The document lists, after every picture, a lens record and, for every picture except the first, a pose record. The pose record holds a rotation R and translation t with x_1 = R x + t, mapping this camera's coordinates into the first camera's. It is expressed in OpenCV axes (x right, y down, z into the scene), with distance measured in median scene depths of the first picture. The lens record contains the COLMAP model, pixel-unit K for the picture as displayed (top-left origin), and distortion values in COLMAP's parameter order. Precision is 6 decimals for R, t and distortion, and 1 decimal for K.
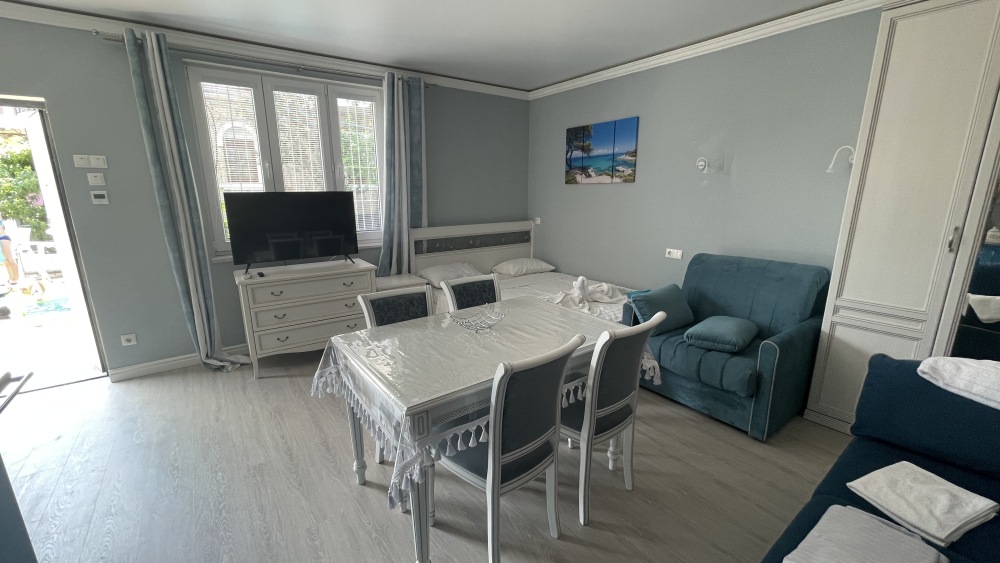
lens RADIAL K [[403.3, 0, 491.9], [0, 403.3, 282.5], [0, 0, 1]] dist [-0.001403, 0.000741]
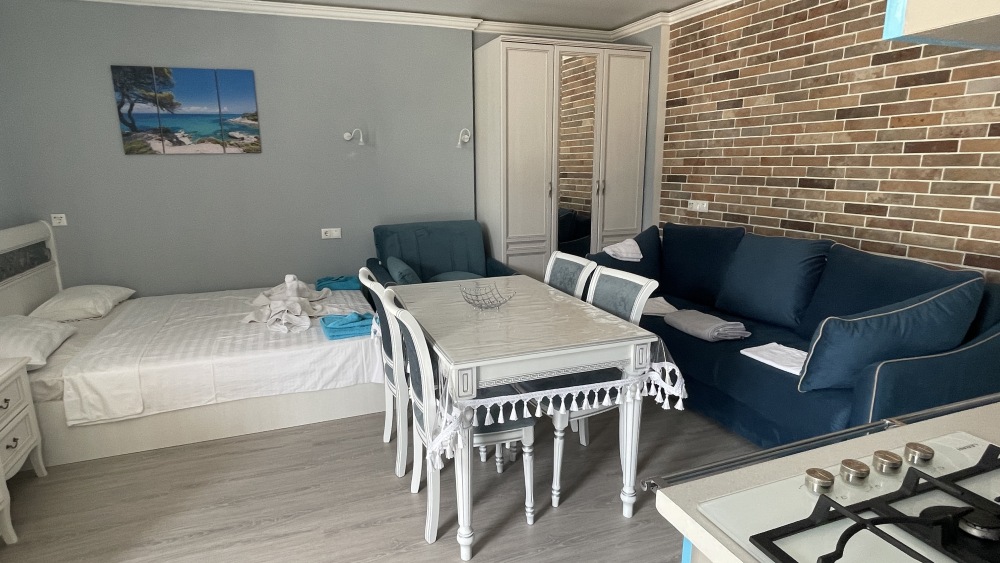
lens RADIAL K [[541.5, 0, 491.0], [0, 541.5, 286.2], [0, 0, 1]] dist [-0.019250, 0.008855]
pose [[0.269136, -0.210018, 0.939925, -0.611575], [0.224544, 0.962722, 0.150817, -0.059672], [-0.936561, 0.170464, 0.306261, 0.318533]]
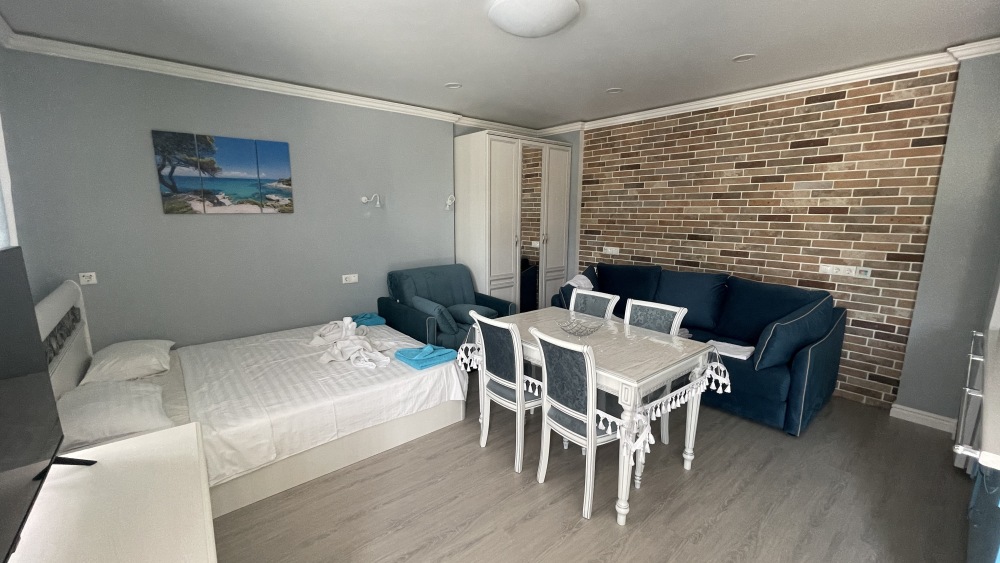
lens RADIAL K [[403.3, 0, 492.2], [0, 403.3, 282.3], [0, 0, 1]] dist [-0.001403, 0.000741]
pose [[-0.057456, -0.168476, 0.984030, -0.642102], [0.222160, 0.958786, 0.177126, -0.170348], [-0.973316, 0.228789, -0.017659, 0.652511]]
